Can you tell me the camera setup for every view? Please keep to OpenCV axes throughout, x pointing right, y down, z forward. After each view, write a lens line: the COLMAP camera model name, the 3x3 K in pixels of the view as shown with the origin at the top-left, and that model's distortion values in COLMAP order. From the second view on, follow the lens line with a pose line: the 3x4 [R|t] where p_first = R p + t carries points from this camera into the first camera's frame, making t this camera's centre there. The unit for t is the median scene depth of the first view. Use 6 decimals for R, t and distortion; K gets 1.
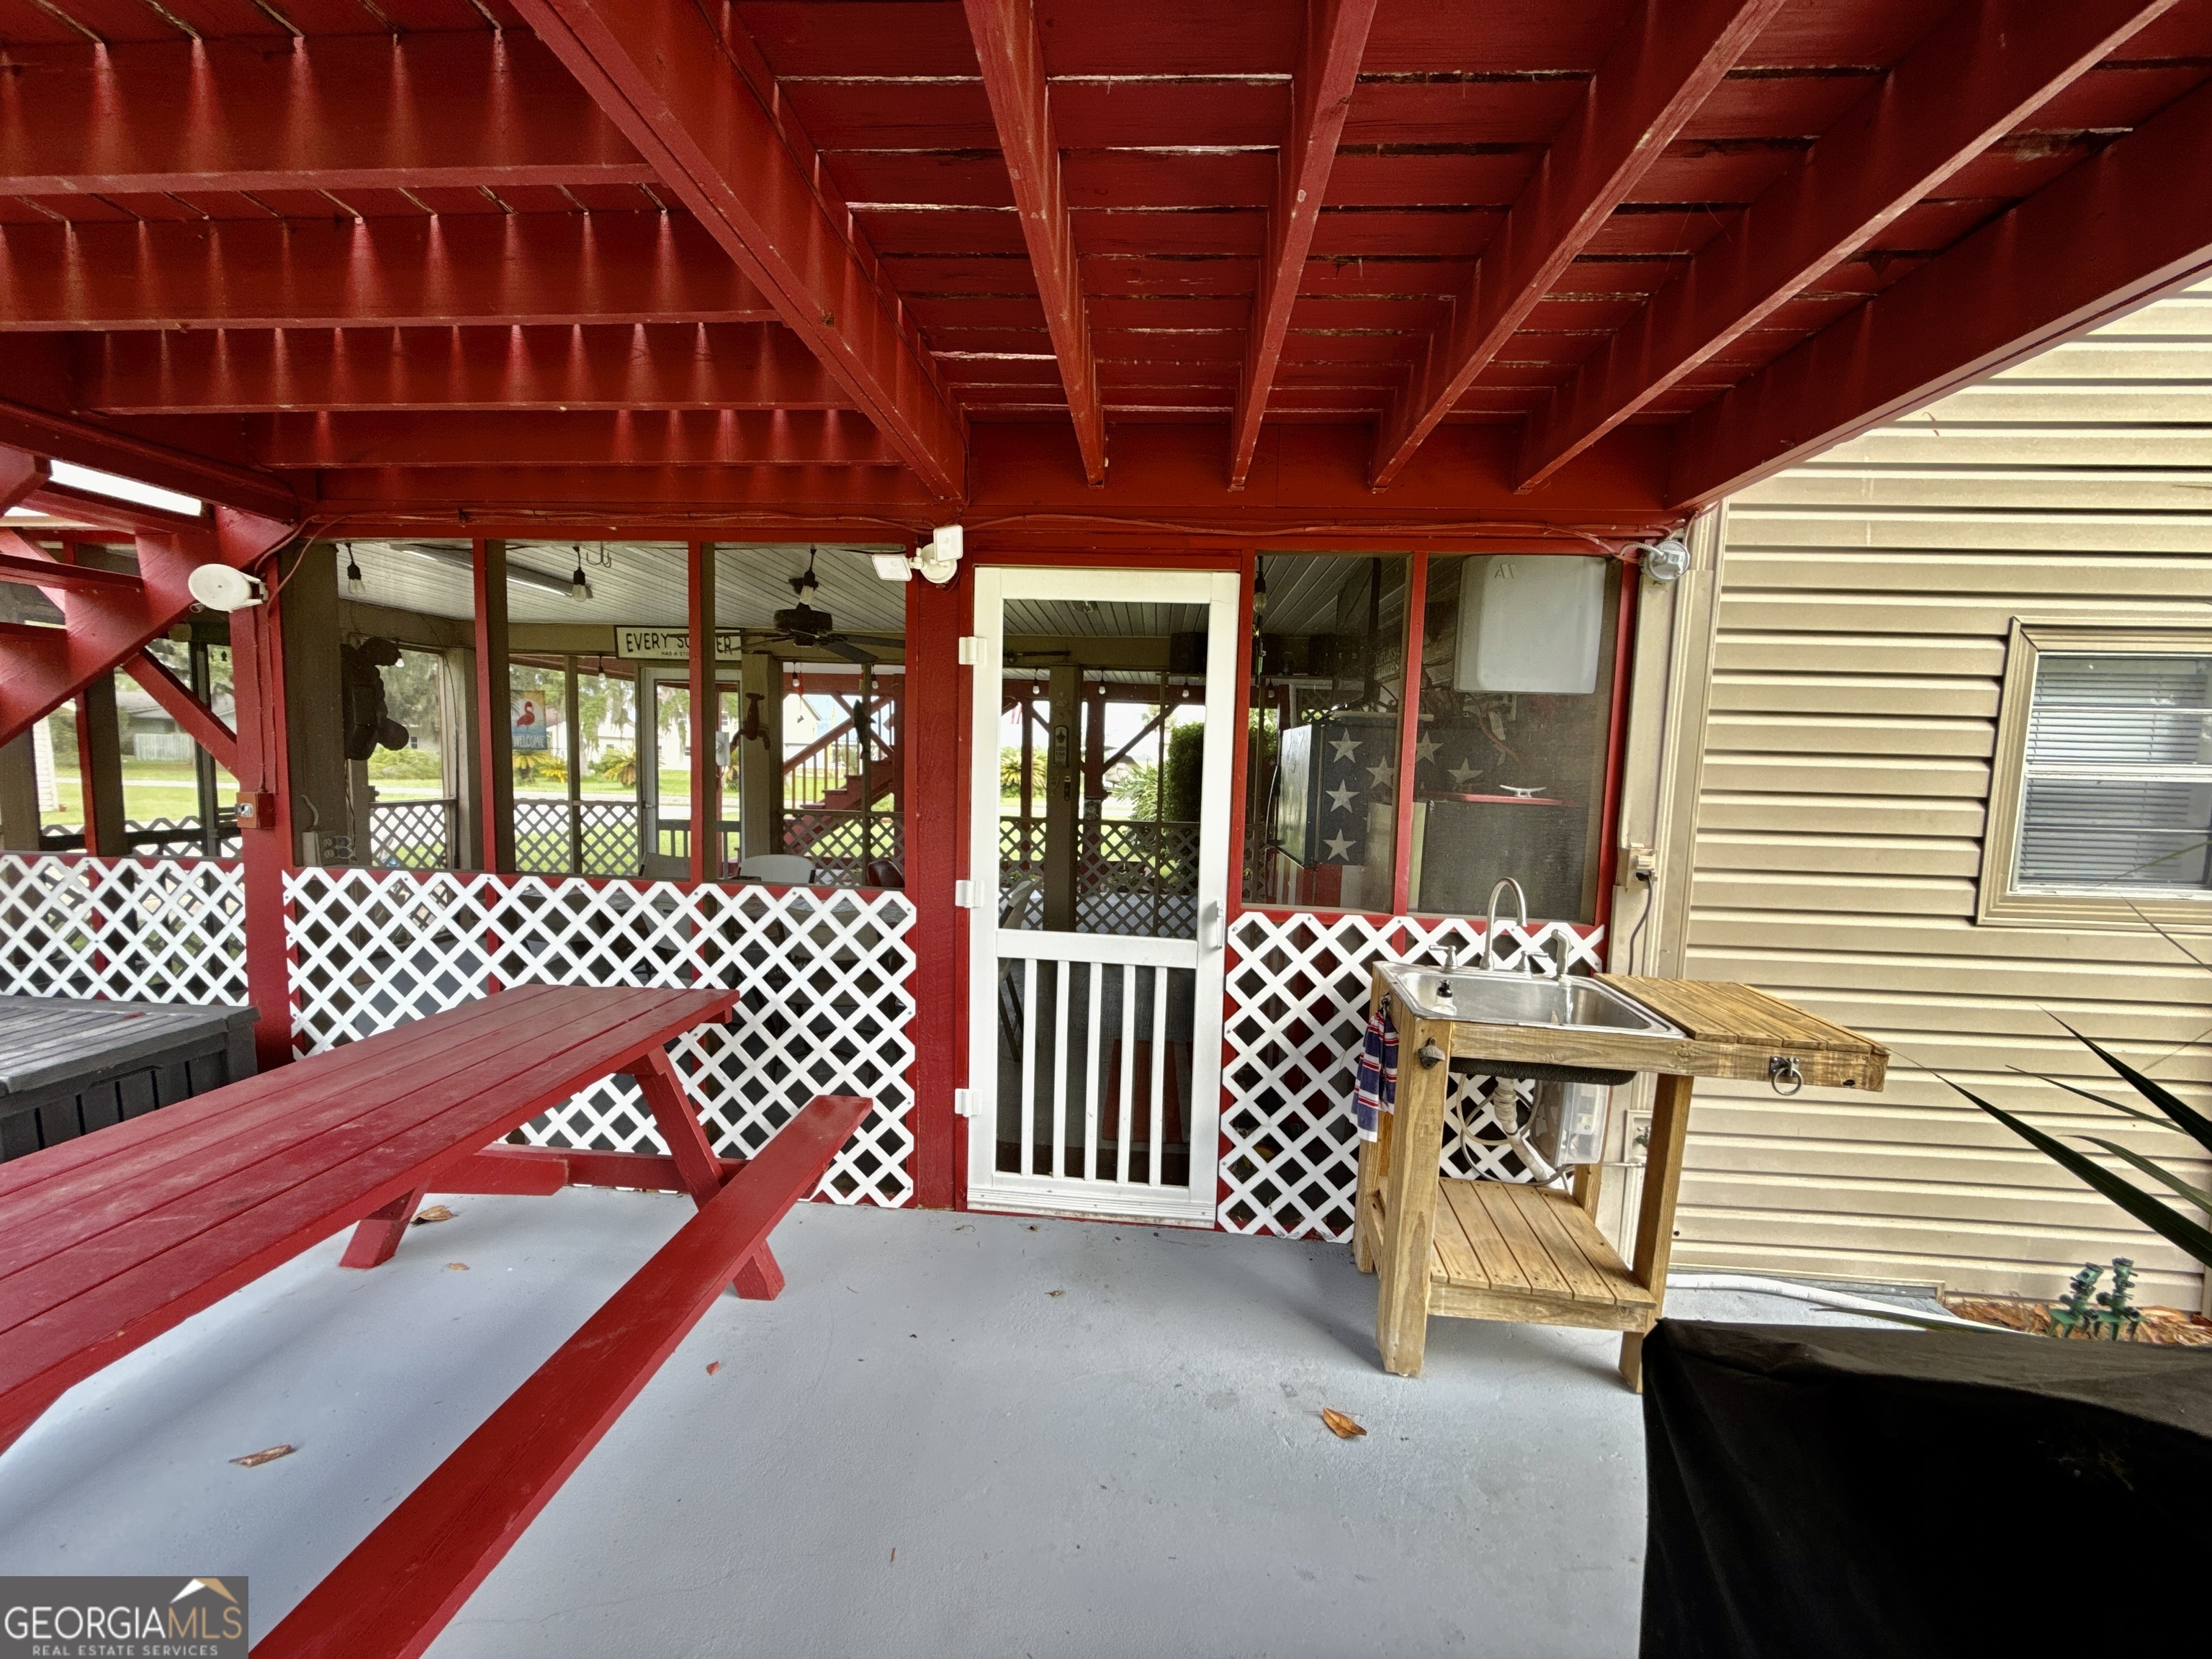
lens RADIAL K [[865.5, 0, 1106.0], [0, 865.5, 829.5], [0, 0, 1]] dist [-0.000884, -0.000032]
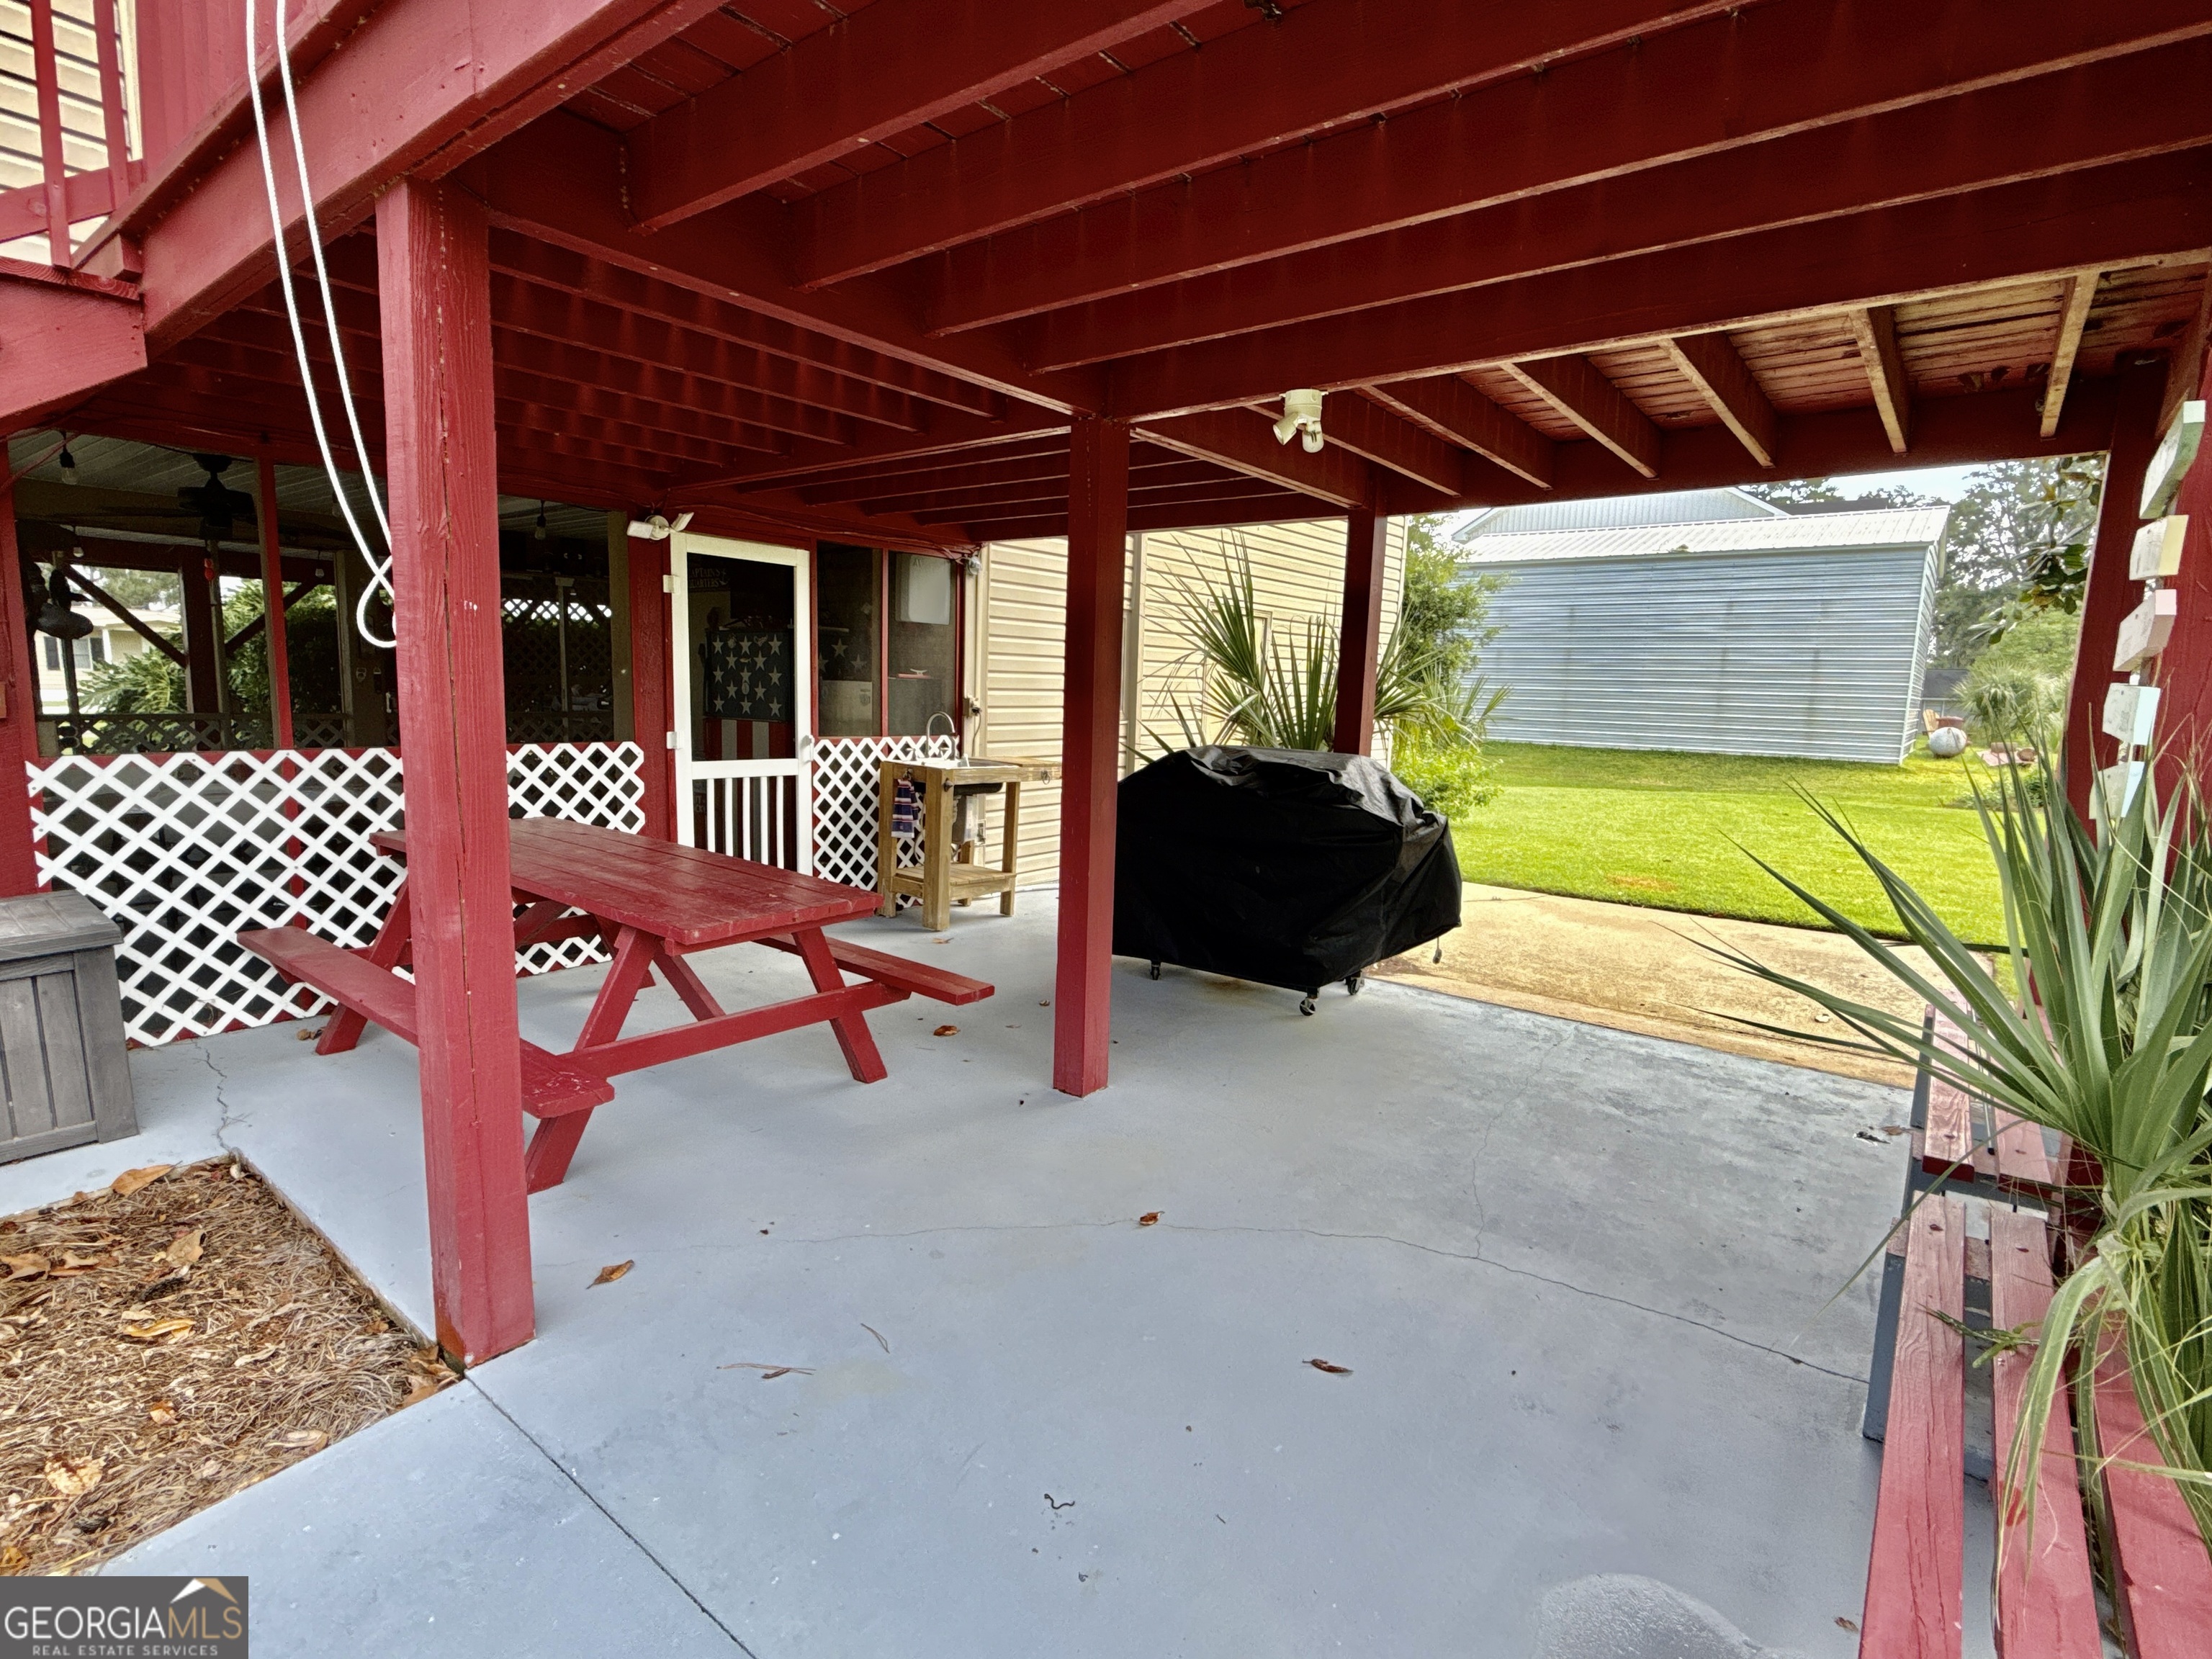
lens RADIAL K [[1095.0, 0, 1106.0], [0, 1095.0, 829.5], [0, 0, 1]] dist [-0.002695, -0.000492]
pose [[0.559742, -0.123614, 0.819395, -1.385660], [0.053777, 0.992146, 0.112939, 0.053516], [-0.826920, -0.019152, 0.561993, -0.771504]]
